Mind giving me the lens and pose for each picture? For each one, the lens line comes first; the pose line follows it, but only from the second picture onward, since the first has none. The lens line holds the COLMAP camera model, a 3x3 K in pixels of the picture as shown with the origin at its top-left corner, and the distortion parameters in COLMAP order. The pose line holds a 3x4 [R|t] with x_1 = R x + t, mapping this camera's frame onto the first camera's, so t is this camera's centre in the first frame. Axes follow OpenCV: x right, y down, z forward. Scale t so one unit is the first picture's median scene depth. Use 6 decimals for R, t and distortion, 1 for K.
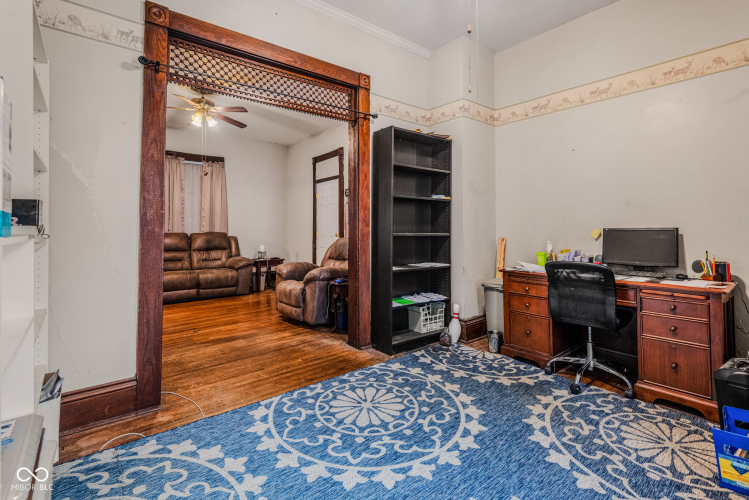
lens RADIAL K [[357.5, 0, 390.4], [0, 357.5, 201.5], [0, 0, 1]] dist [0.003926, 0.000087]
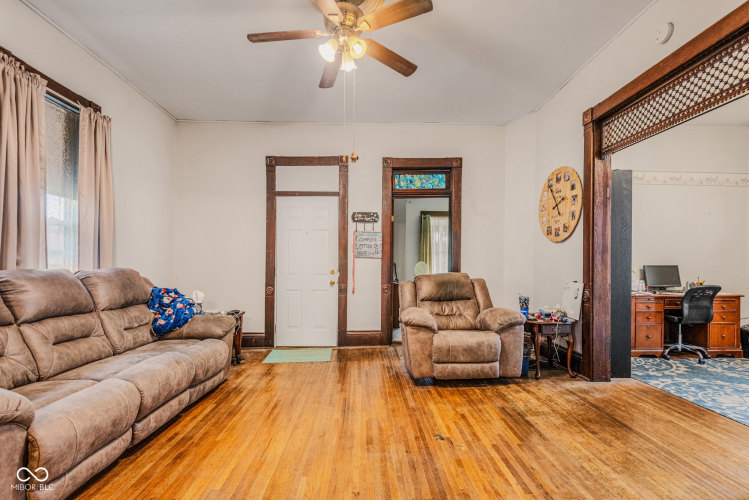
lens RADIAL K [[360.9, 0, 374.9], [0, 360.9, 261.7], [0, 0, 1]] dist [-0.004771, -0.001187]
pose [[0.623738, -0.000934, 0.781633, -1.690268], [-0.061795, 0.996810, 0.050503, 0.069438], [-0.779187, -0.079801, 0.621690, 1.151762]]
